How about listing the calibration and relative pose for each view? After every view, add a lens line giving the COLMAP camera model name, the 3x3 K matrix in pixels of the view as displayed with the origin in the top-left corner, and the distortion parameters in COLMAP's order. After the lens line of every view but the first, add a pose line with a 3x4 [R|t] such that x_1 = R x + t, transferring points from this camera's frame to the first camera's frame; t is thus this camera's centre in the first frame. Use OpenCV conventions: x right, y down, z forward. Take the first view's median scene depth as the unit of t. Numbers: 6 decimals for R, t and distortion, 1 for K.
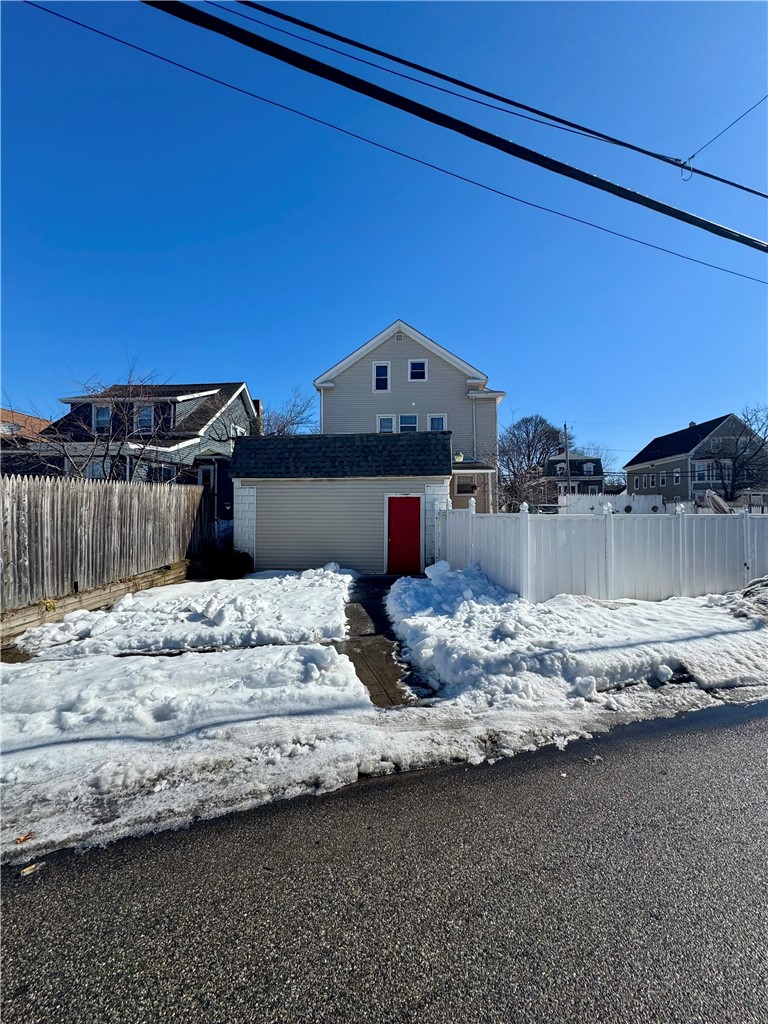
lens RADIAL K [[409.1, 0, 386.2], [0, 409.1, 510.9], [0, 0, 1]] dist [-0.001922, 0.000239]
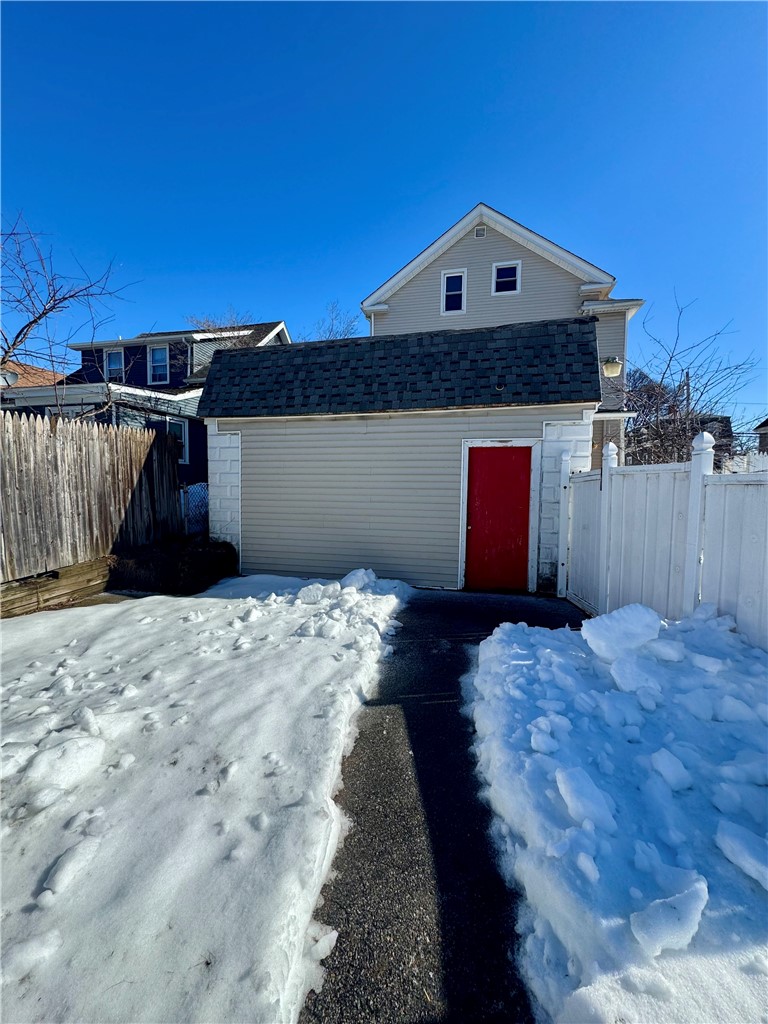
lens RADIAL K [[409.1, 0, 384.9], [0, 409.1, 512.5], [0, 0, 1]] dist [-0.001922, 0.000239]
pose [[0.986915, 0.018030, -0.160230, -0.015688], [-0.006346, 0.997302, 0.073133, 0.012488], [0.161116, -0.071159, 0.984367, 0.450979]]
